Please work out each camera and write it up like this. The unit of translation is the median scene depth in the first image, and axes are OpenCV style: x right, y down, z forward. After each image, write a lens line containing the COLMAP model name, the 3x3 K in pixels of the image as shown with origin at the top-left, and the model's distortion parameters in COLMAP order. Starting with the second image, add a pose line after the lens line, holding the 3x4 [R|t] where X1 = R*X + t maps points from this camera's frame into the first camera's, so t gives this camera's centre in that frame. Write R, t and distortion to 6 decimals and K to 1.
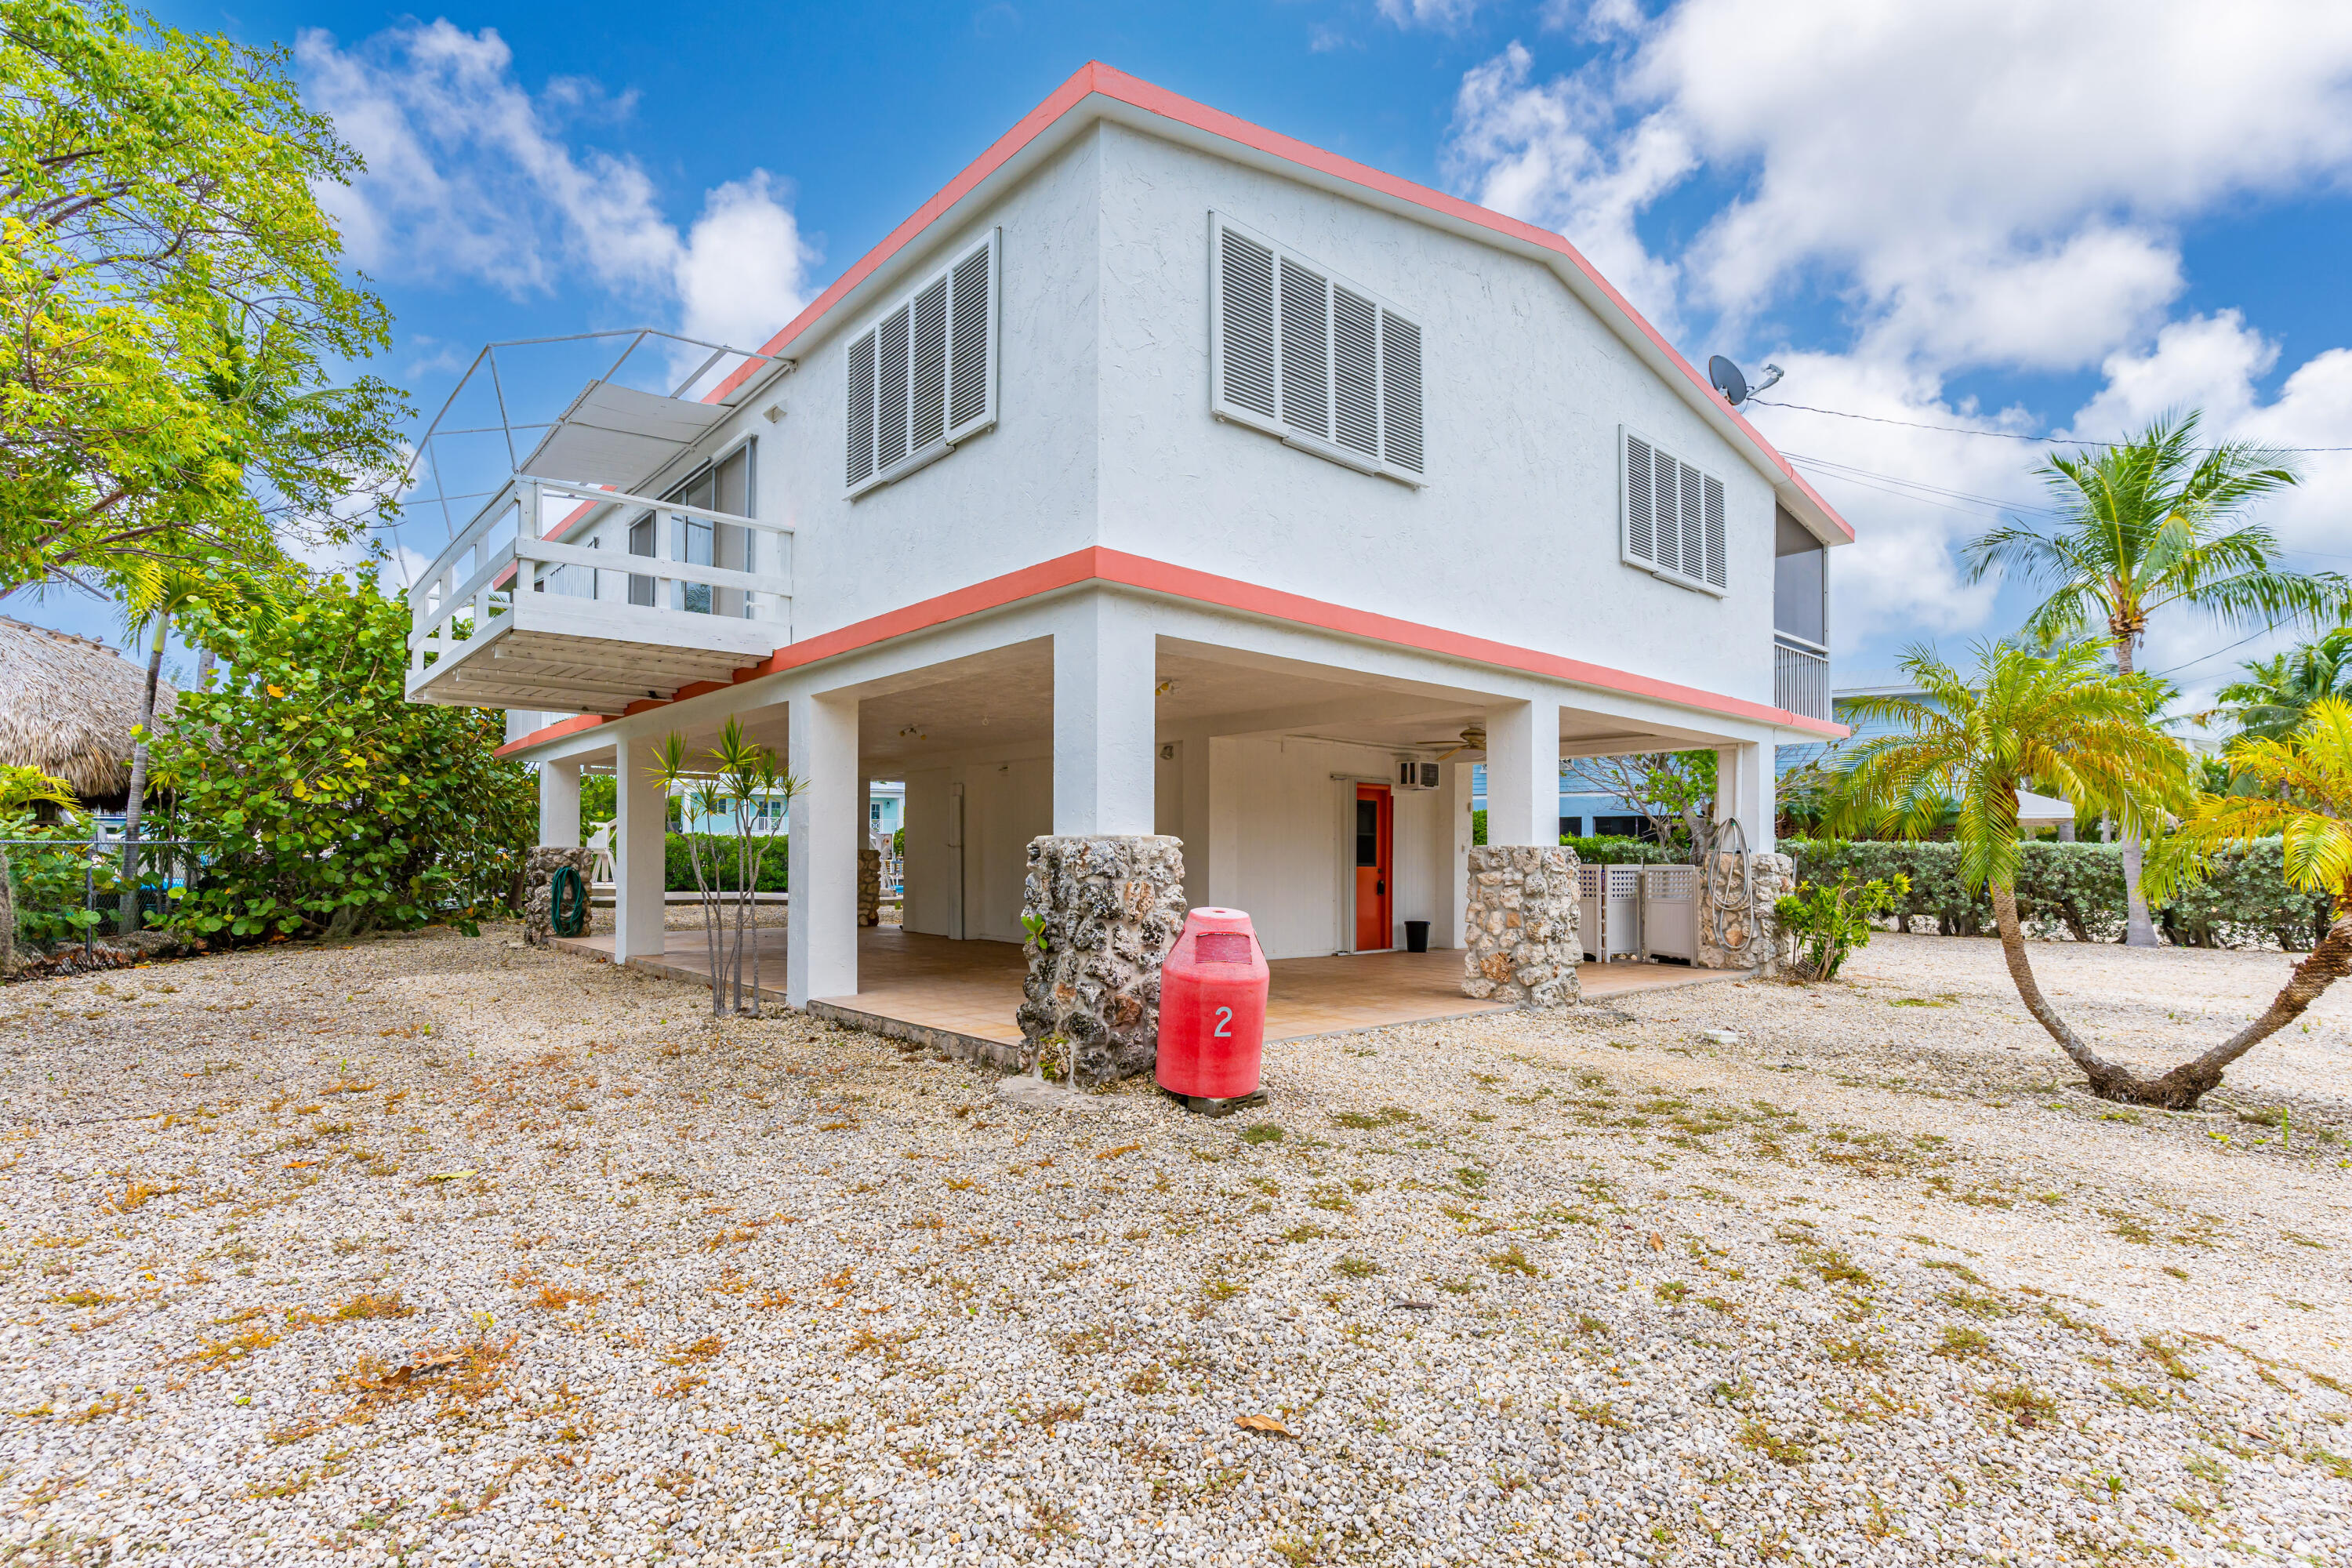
lens RADIAL K [[1122.7, 0, 1178.2], [0, 1122.7, 805.3], [0, 0, 1]] dist [-0.000294, 0.000307]
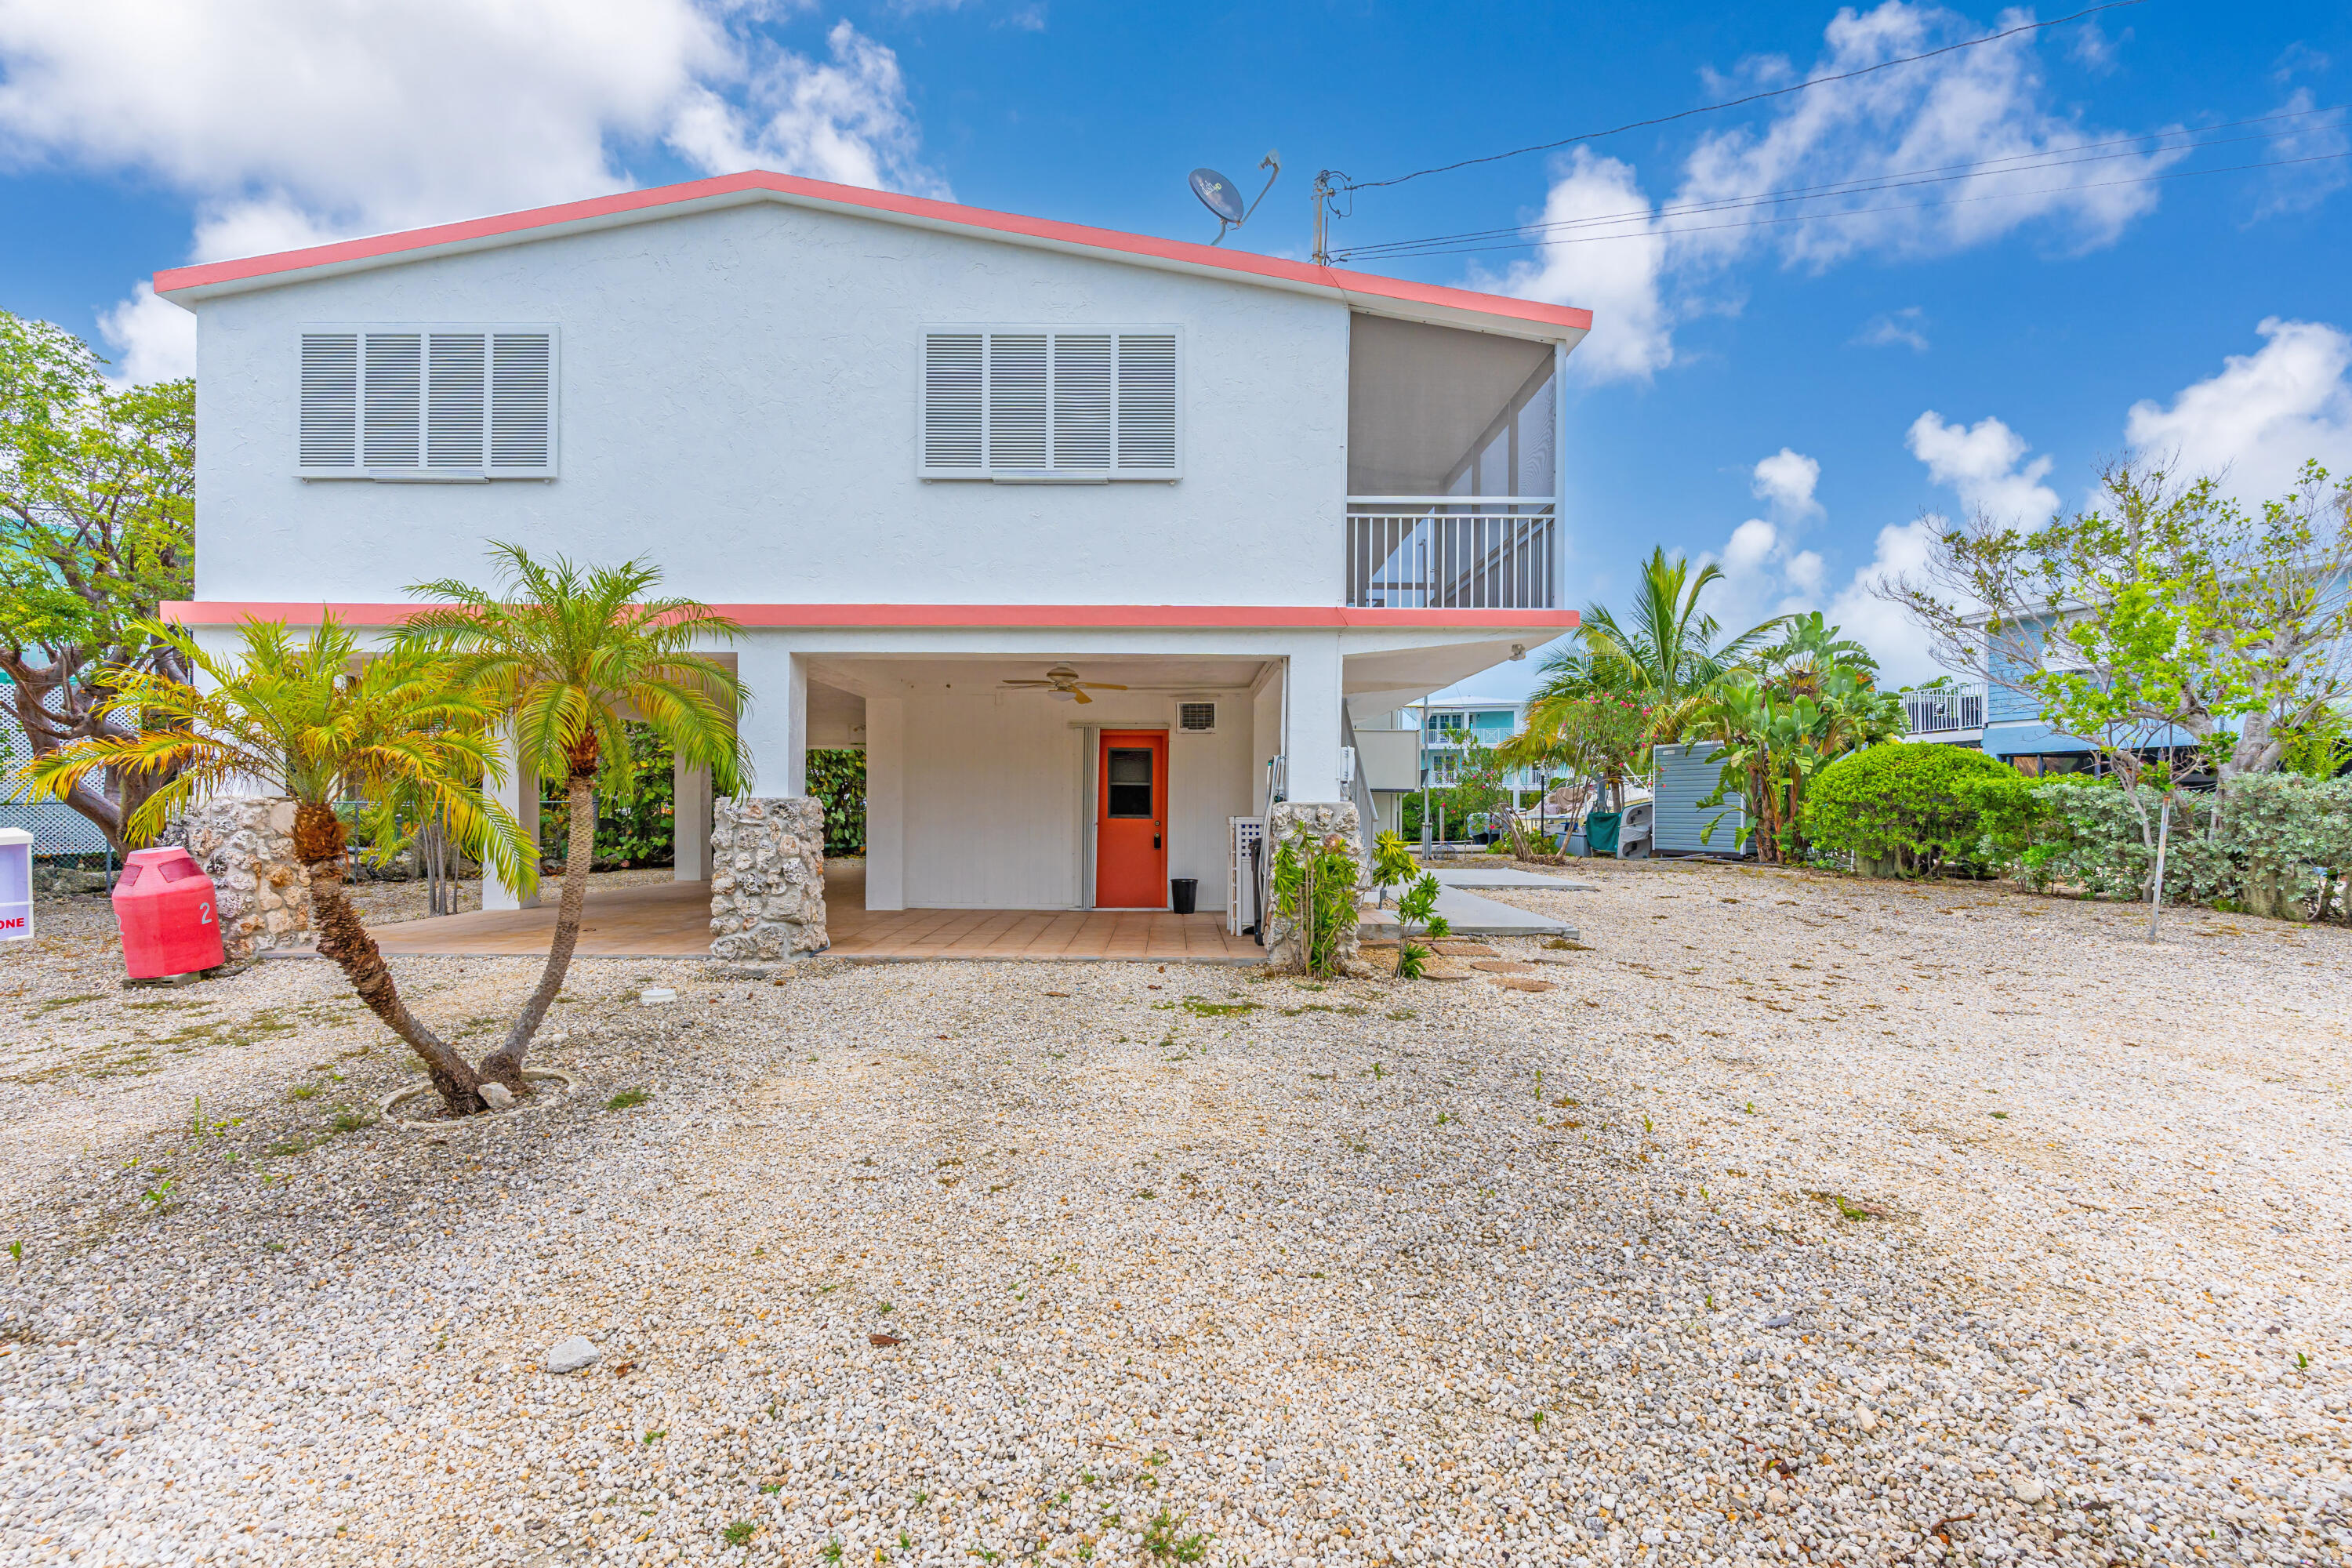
lens RADIAL K [[1122.7, 0, 1178.2], [0, 1122.7, 805.3], [0, 0, 1]] dist [-0.000294, 0.000307]
pose [[0.748220, -0.004181, -0.663438, 0.837640], [0.031991, 0.999044, 0.029784, 0.016600], [0.662679, -0.043509, 0.747638, 0.333129]]
